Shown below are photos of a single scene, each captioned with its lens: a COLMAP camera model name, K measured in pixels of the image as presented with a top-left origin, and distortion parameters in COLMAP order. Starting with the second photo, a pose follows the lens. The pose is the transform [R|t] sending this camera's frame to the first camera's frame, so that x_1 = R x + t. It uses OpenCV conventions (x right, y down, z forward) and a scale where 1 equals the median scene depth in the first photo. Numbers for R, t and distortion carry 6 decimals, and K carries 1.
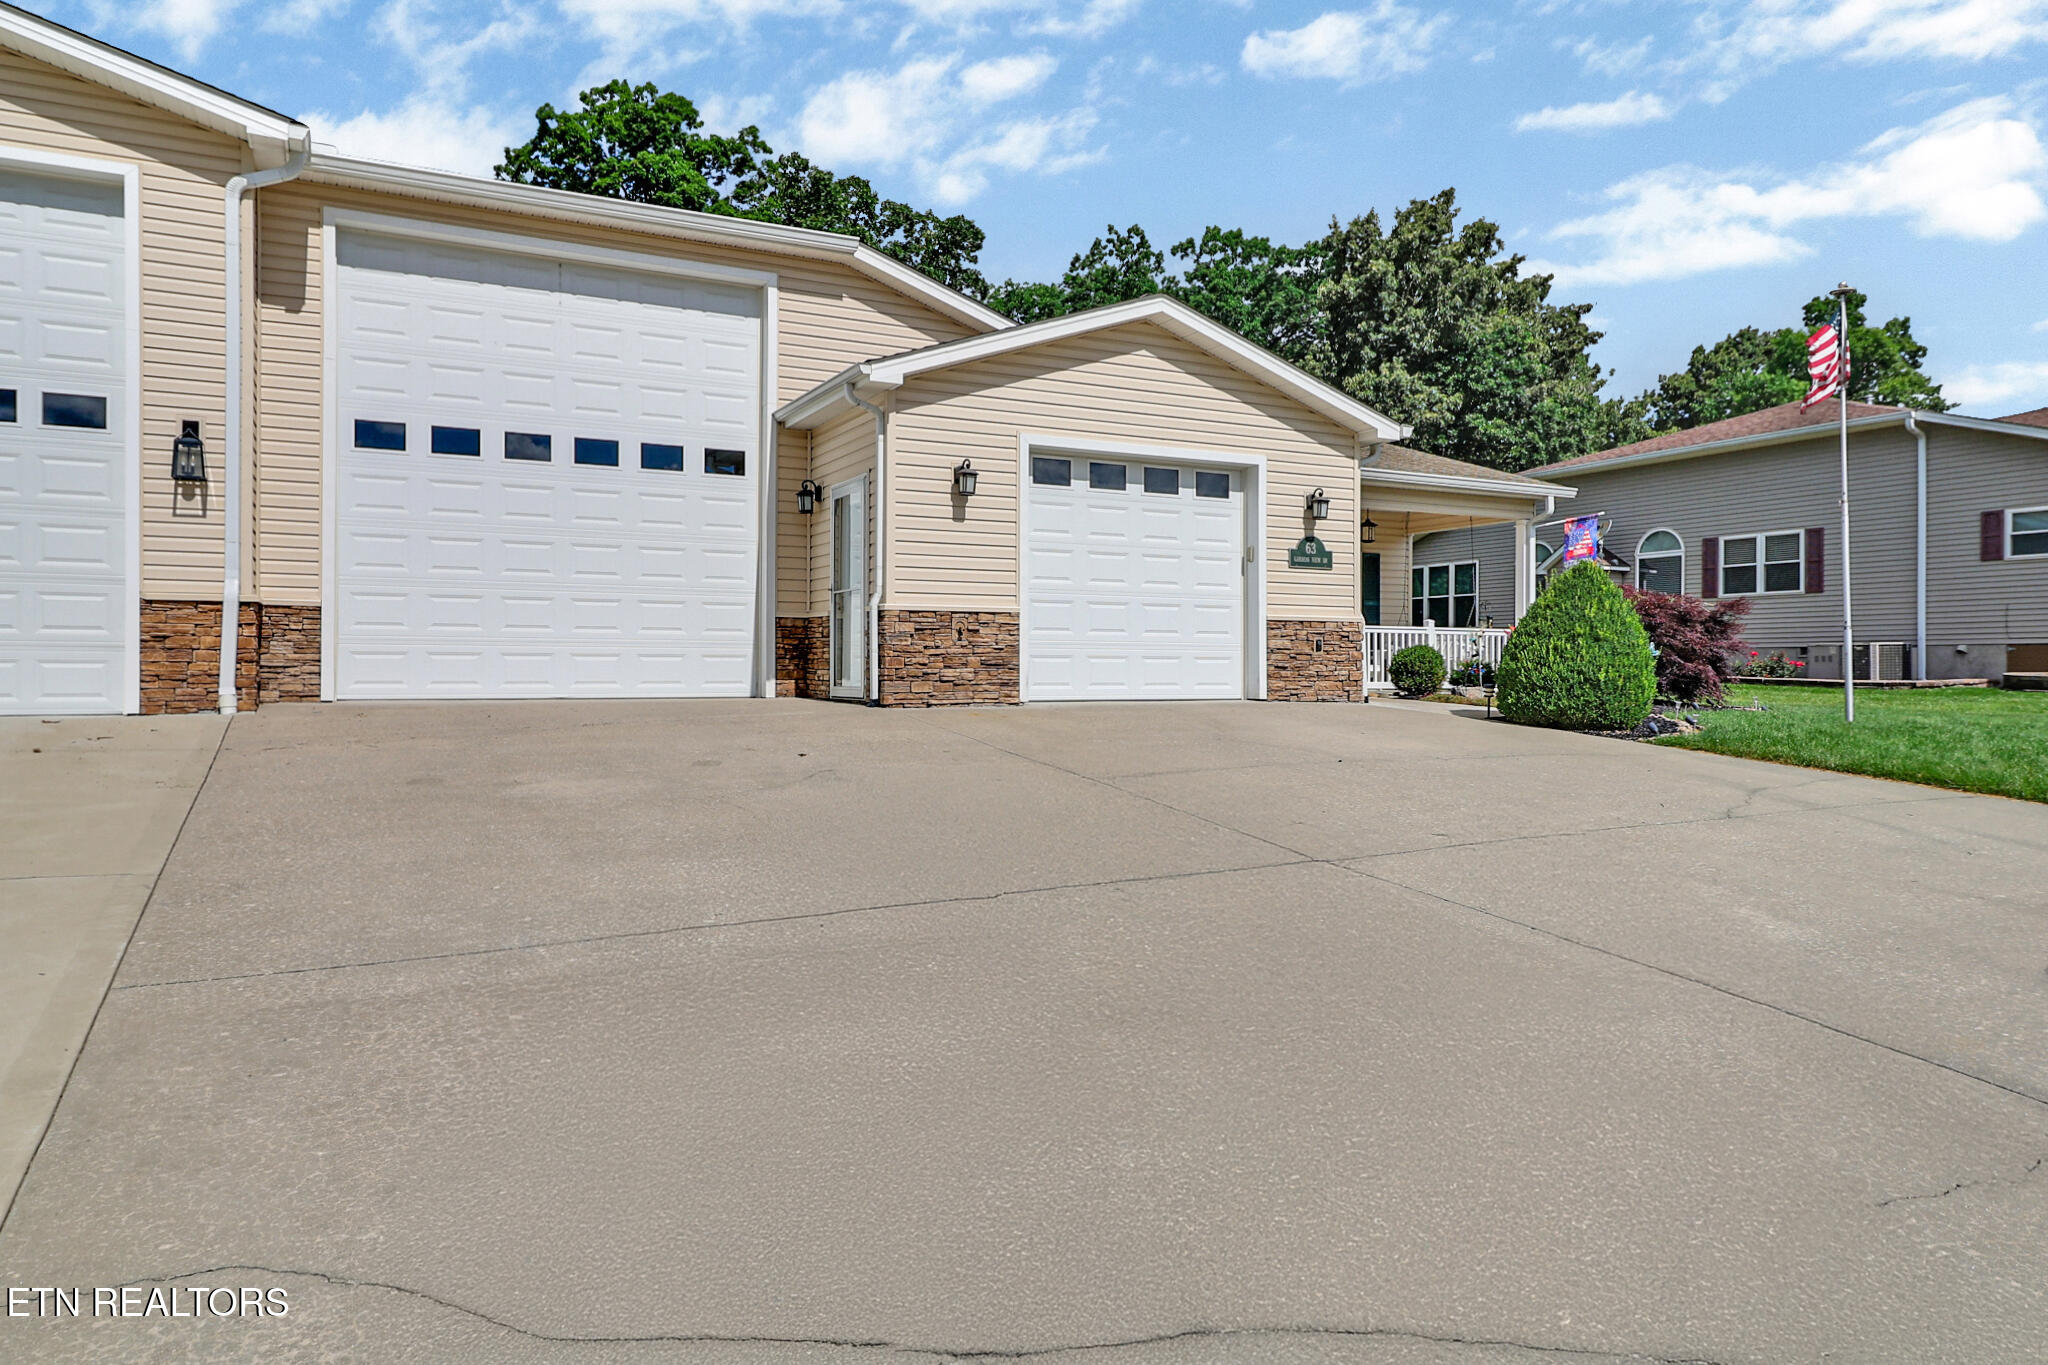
lens RADIAL K [[1300.8, 0, 1026.2], [0, 1300.8, 631.7], [0, 0, 1]] dist [0.001668, -0.002285]
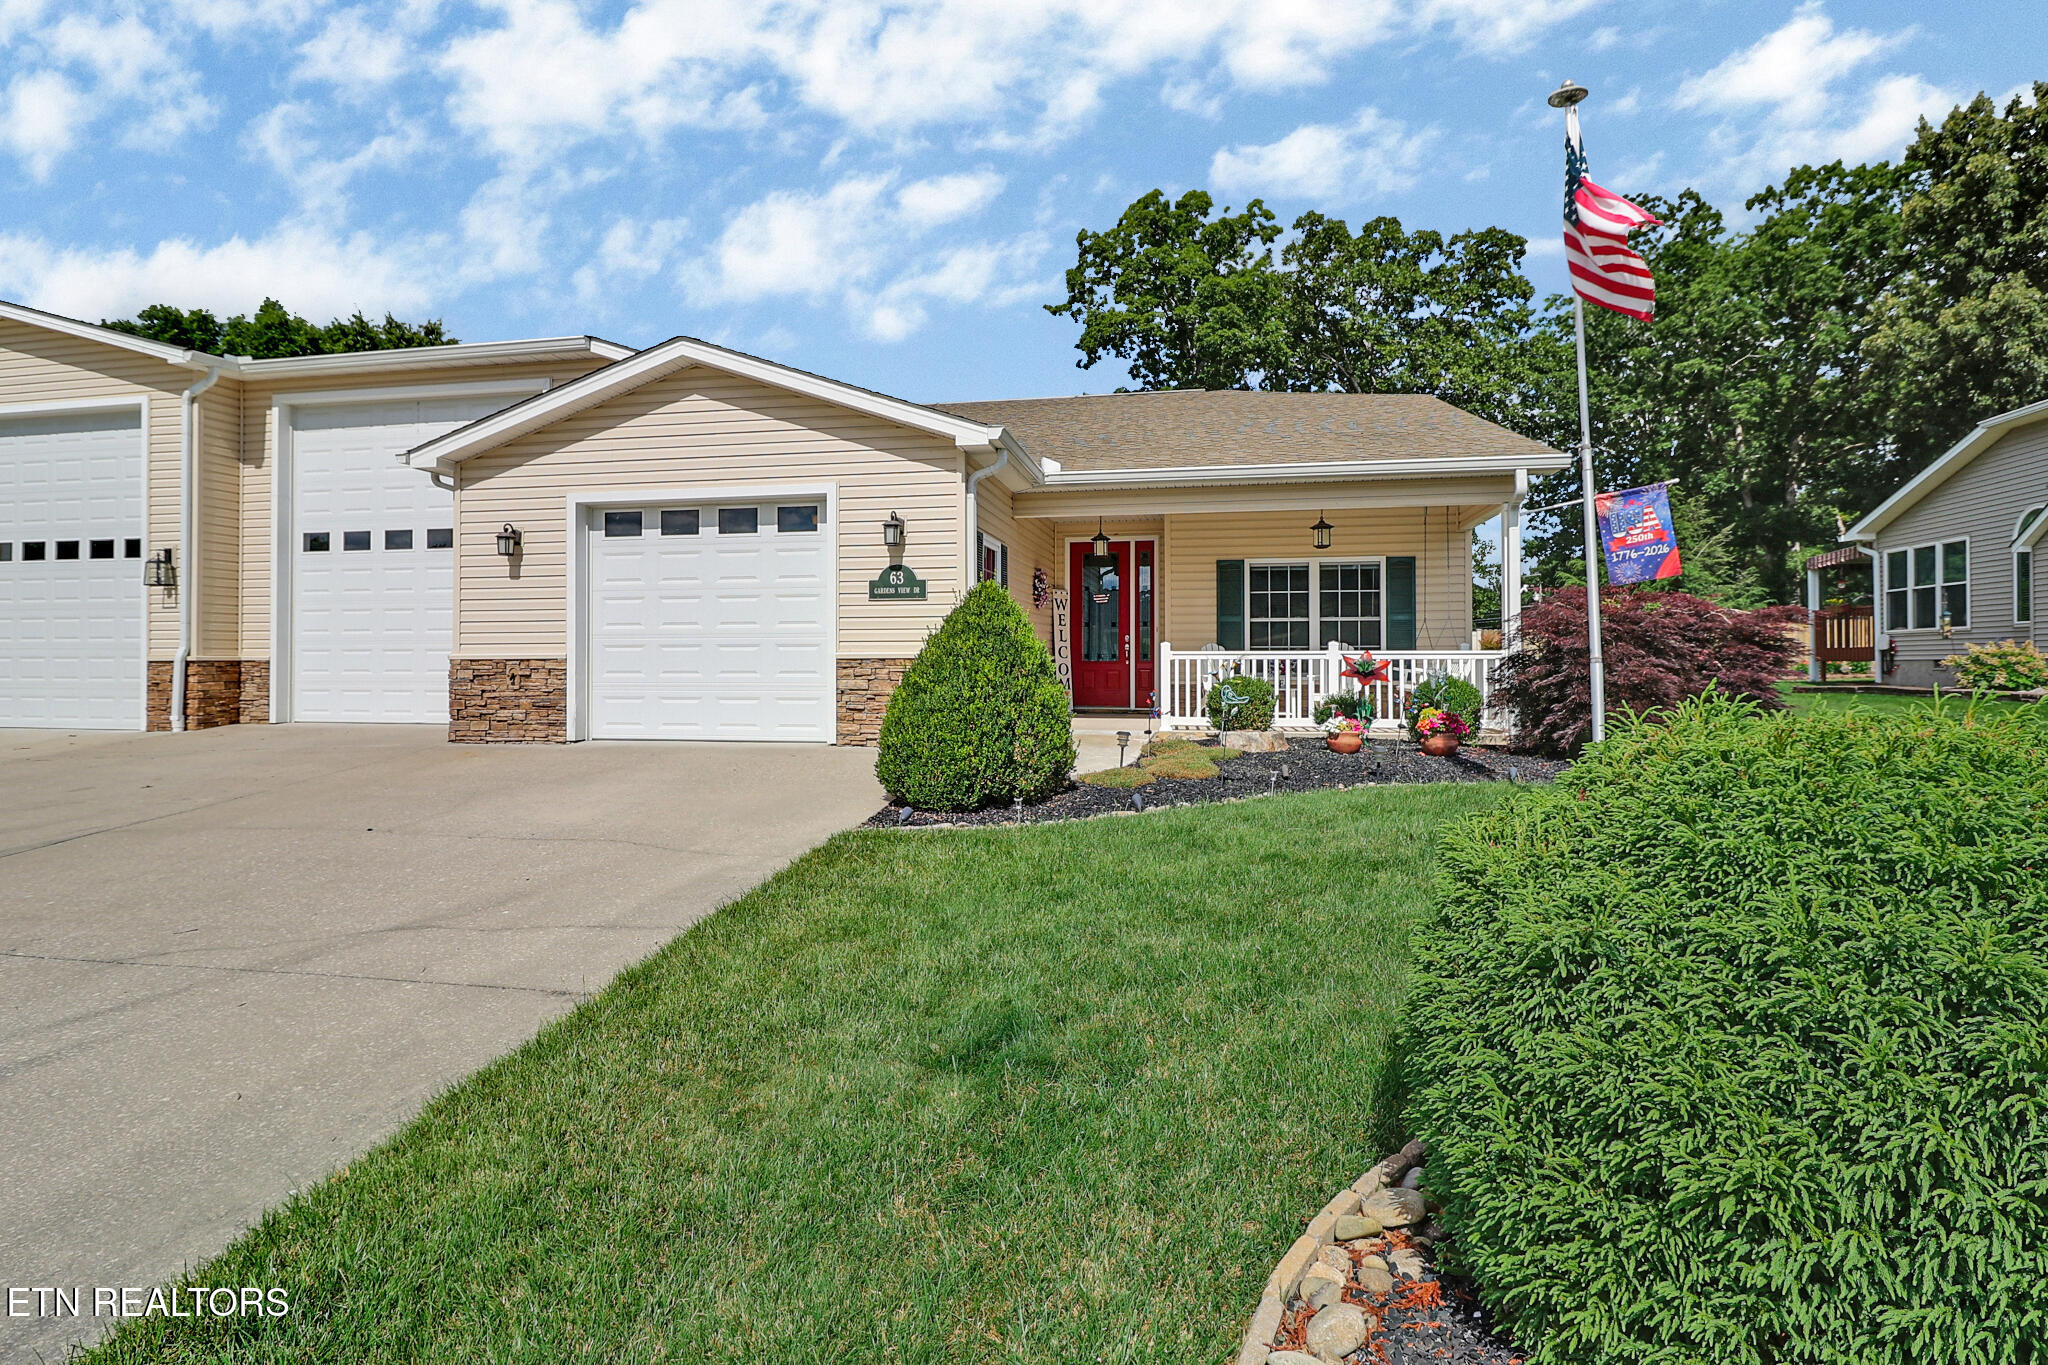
lens RADIAL K [[1065.8, 0, 1018.6], [0, 1065.8, 650.2], [0, 0, 1]] dist [0.003901, -0.013714]
pose [[0.781691, -0.012465, -0.623541, 0.640531], [0.022744, 0.999705, 0.008528, -0.015634], [0.623251, -0.020848, 0.781744, 0.405451]]
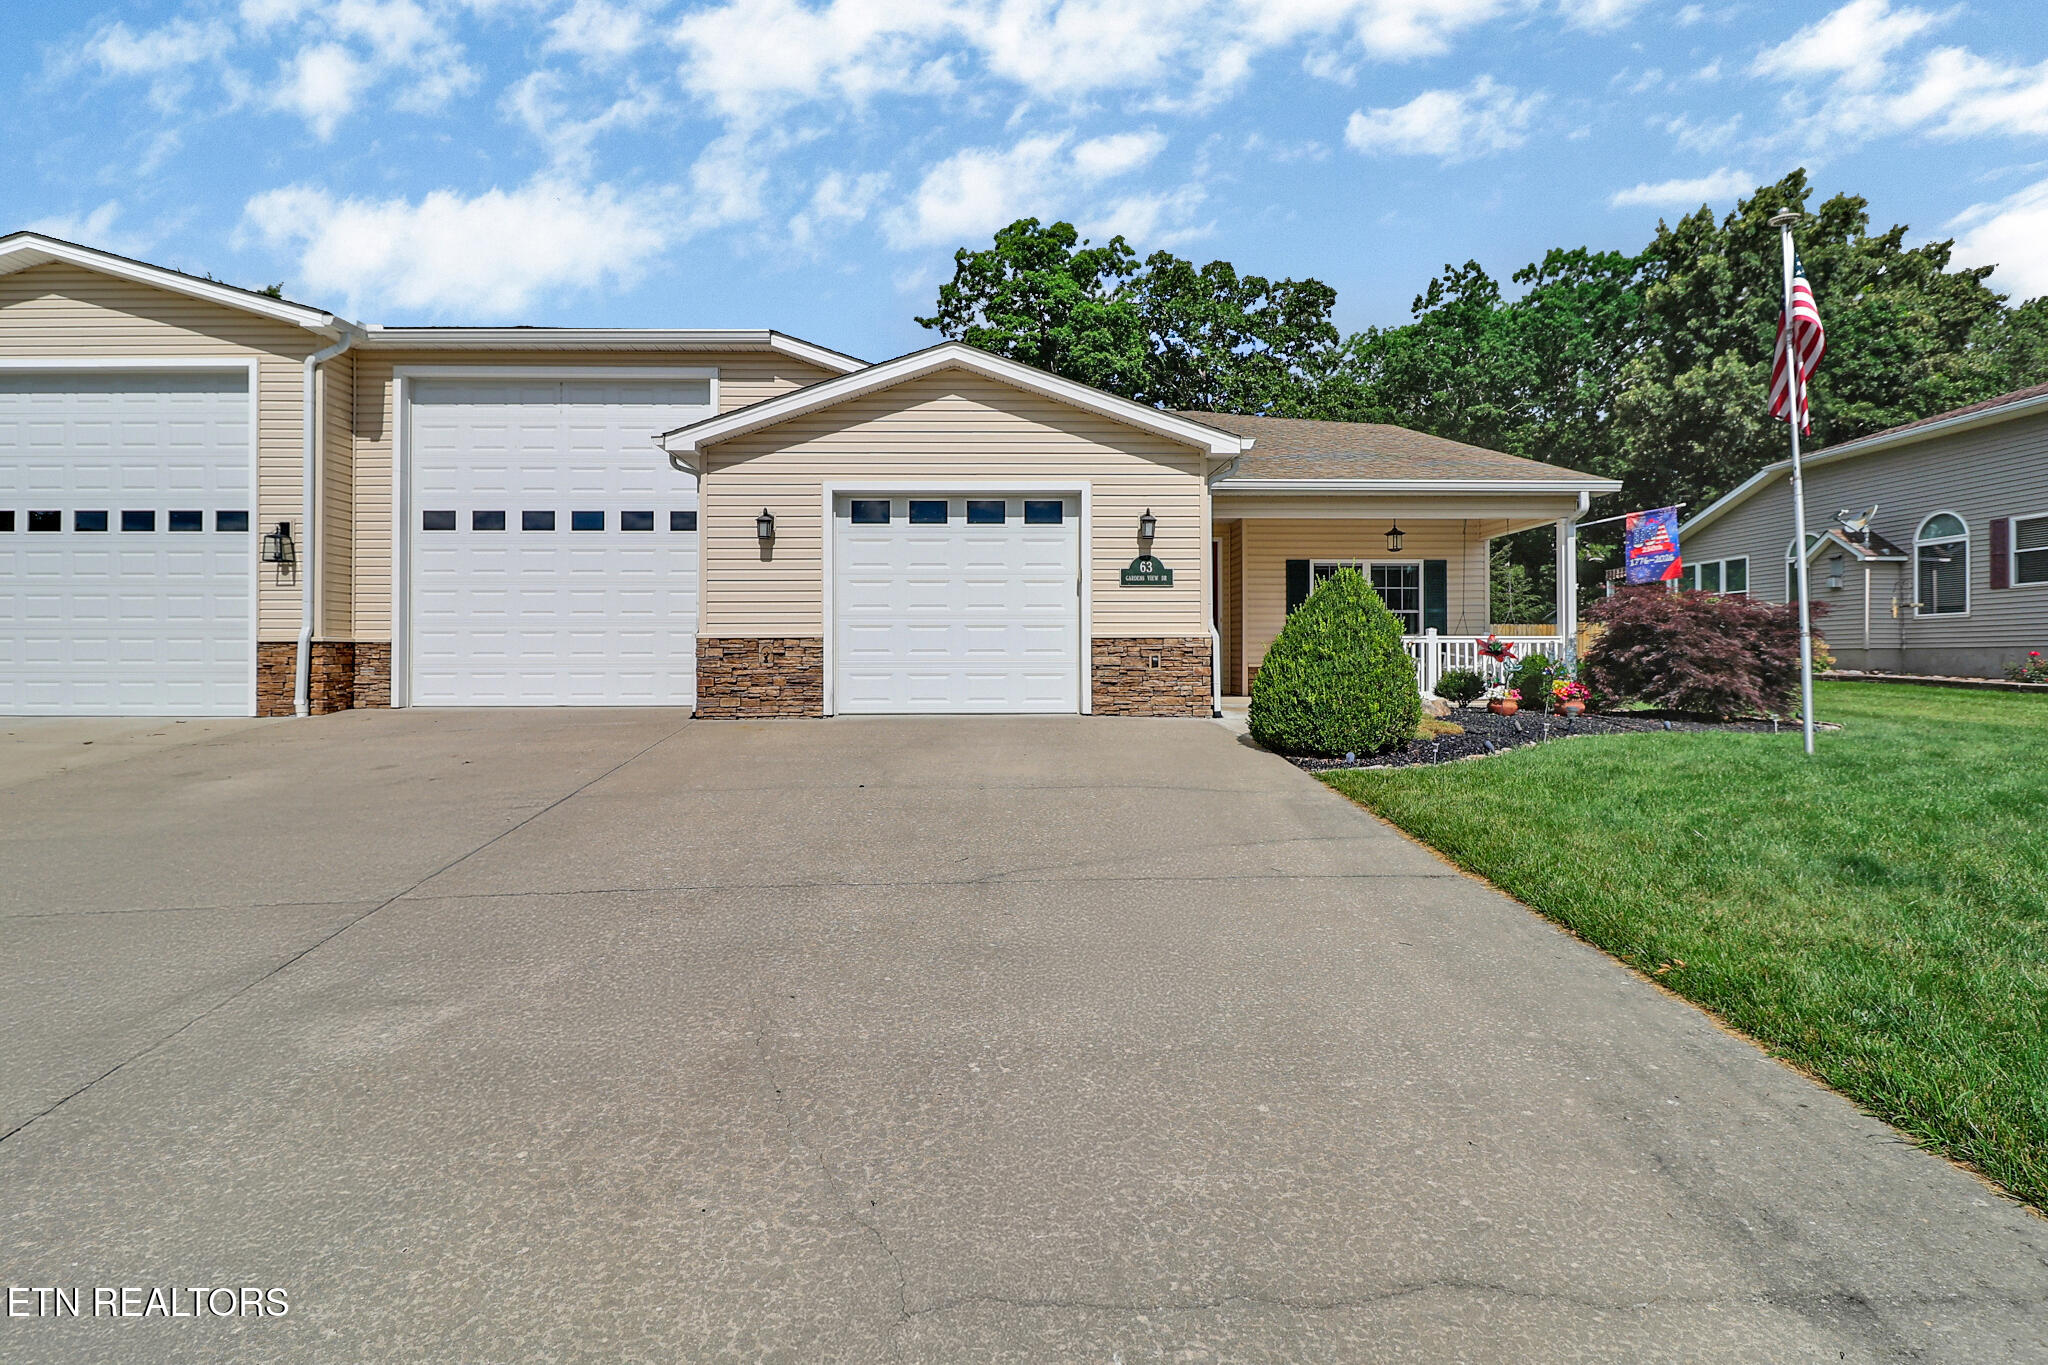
lens RADIAL K [[1027.1, 0, 1024.1], [0, 1027.1, 642.4], [0, 0, 1]] dist [0.004925, -0.017886]
pose [[0.900869, -0.013663, -0.433877, 0.414524], [0.017797, 0.999827, 0.005467, -0.009215], [0.433727, -0.012647, 0.900956, 0.194550]]
